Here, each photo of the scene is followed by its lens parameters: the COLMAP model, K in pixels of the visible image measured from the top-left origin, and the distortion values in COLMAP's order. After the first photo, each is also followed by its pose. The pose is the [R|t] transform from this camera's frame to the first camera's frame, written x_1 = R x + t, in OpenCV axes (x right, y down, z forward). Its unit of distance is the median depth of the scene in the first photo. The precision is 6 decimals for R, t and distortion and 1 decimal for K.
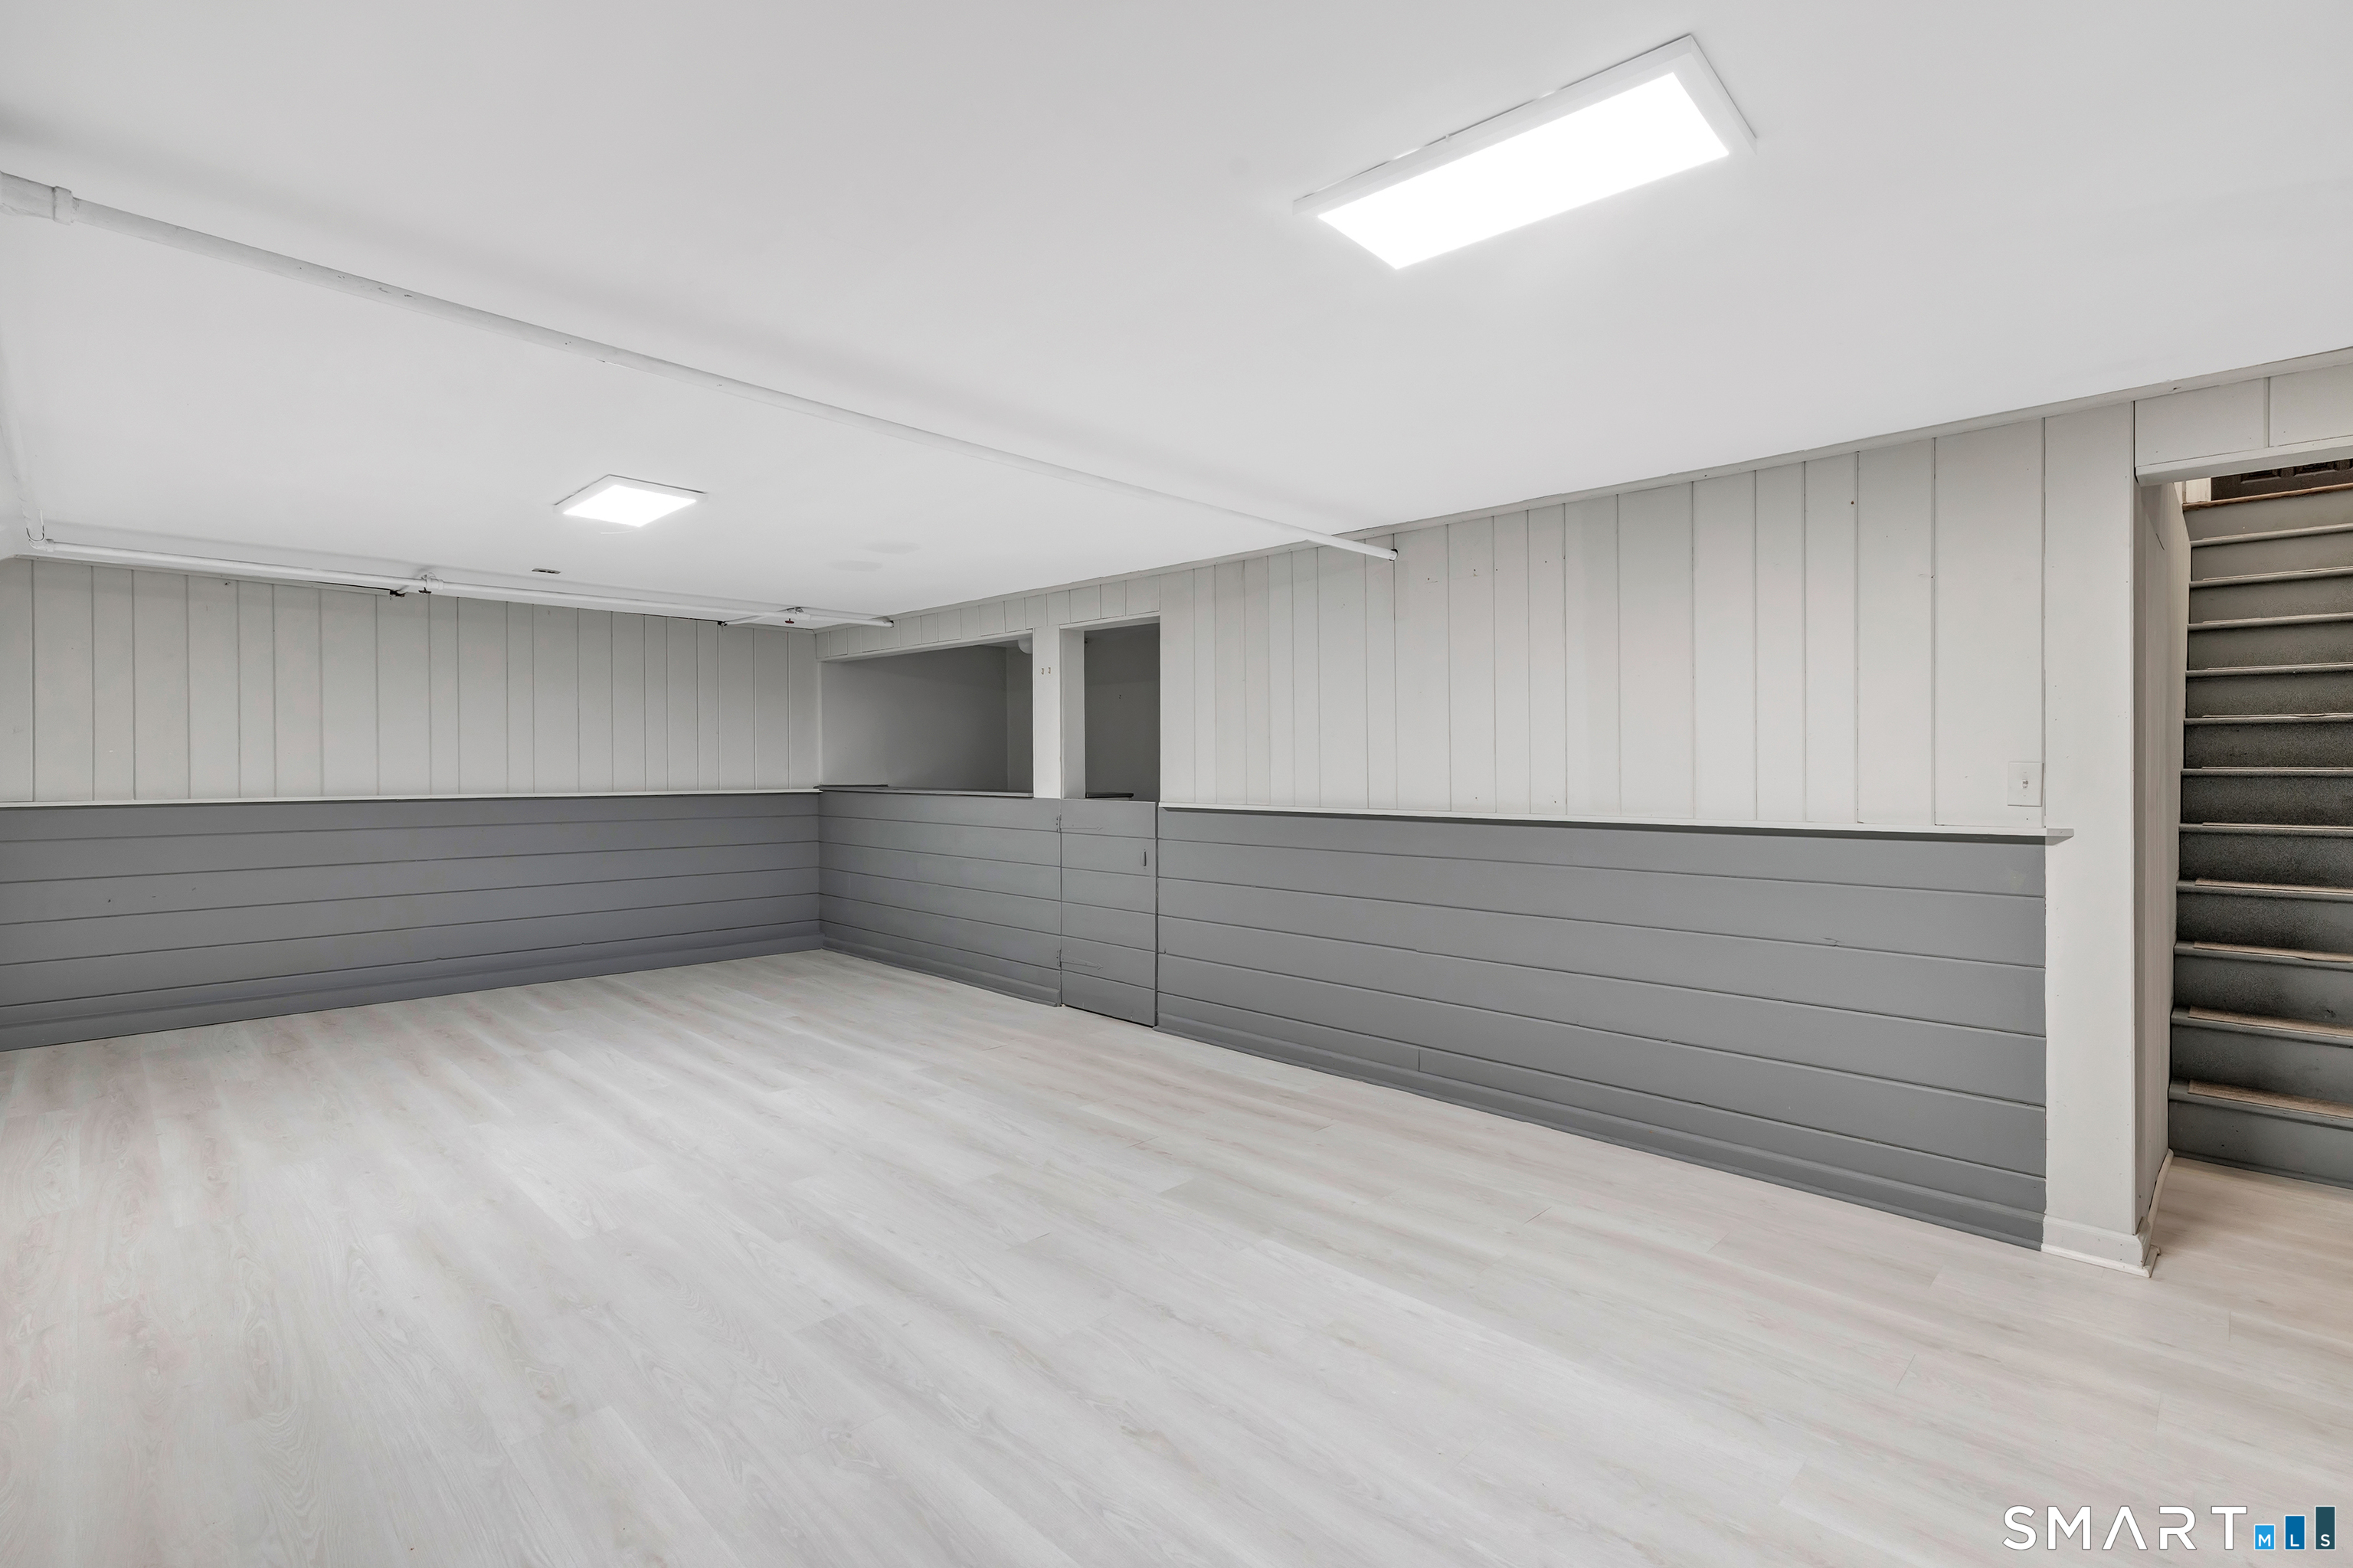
lens RADIAL K [[1053.2, 0, 1172.2], [0, 1053.2, 744.7], [0, 0, 1]] dist [0.000287, 0.001079]
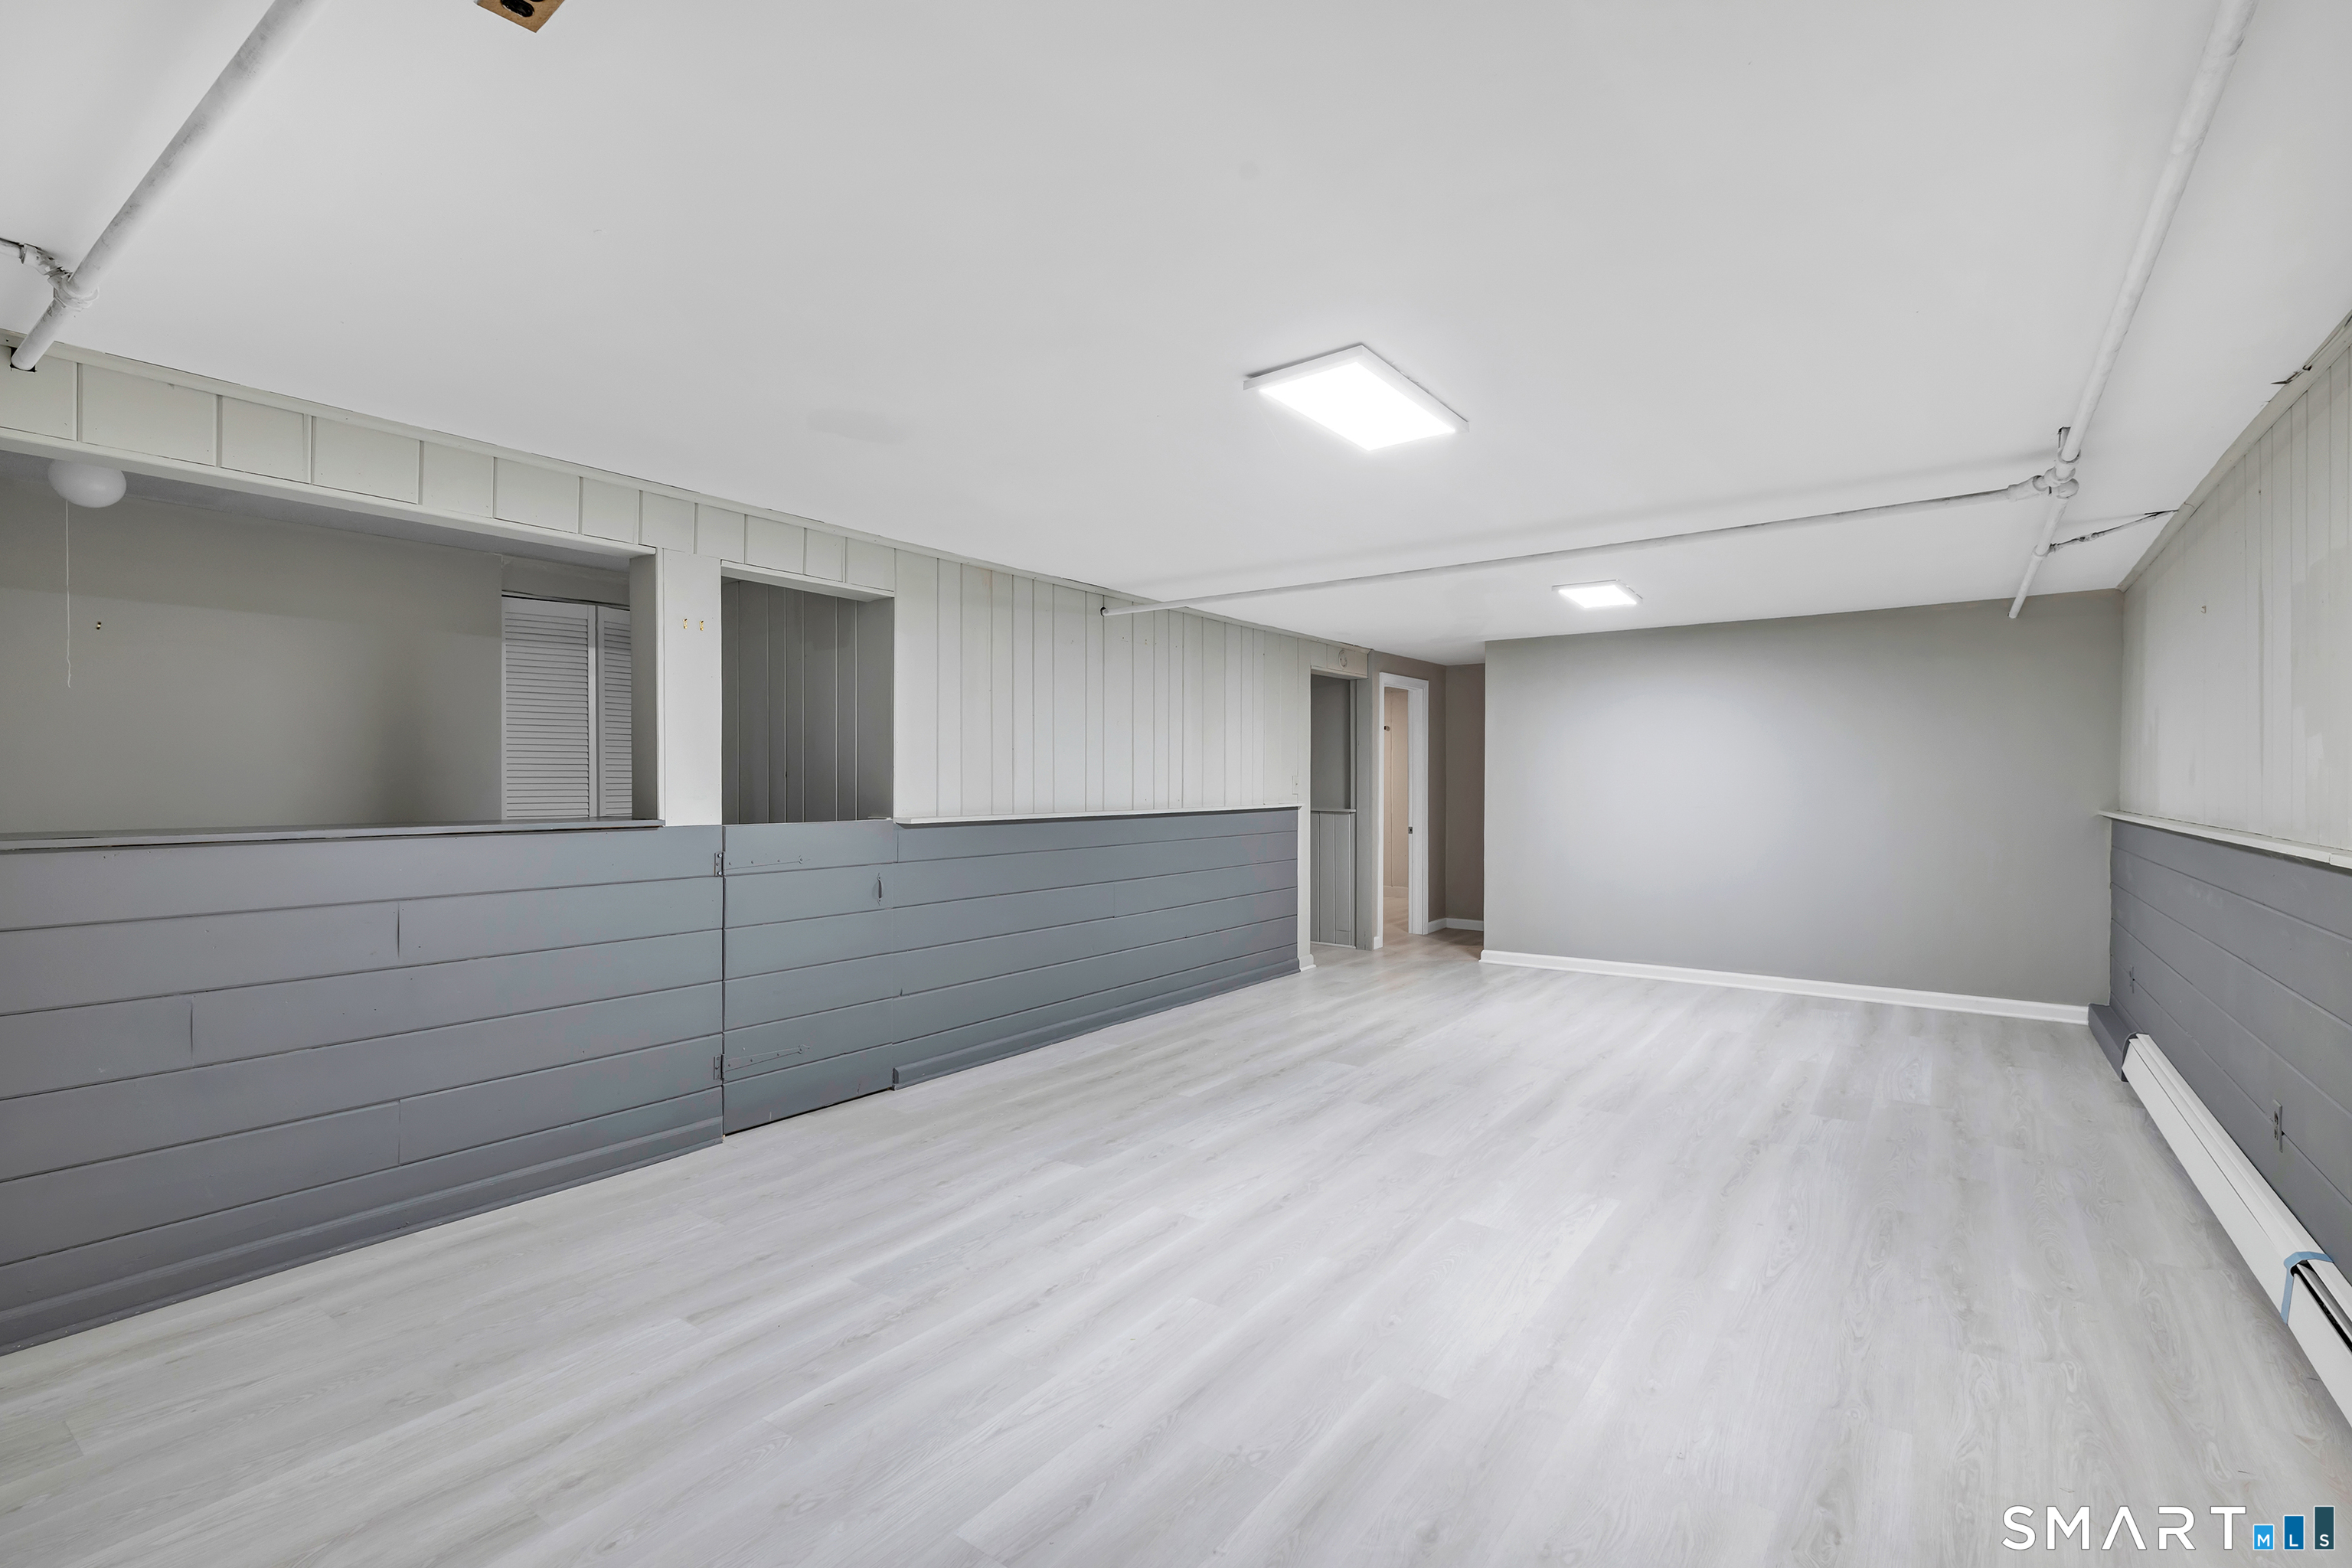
lens RADIAL K [[1075.6, 0, 1177.2], [0, 1075.6, 776.9], [0, 0, 1]] dist [-0.000081, 0.000245]
pose [[-0.147689, 0.002131, 0.989032, -1.239204], [-0.022054, 0.999742, -0.005447, 0.028745], [-0.988788, -0.022616, -0.147604, 1.253285]]
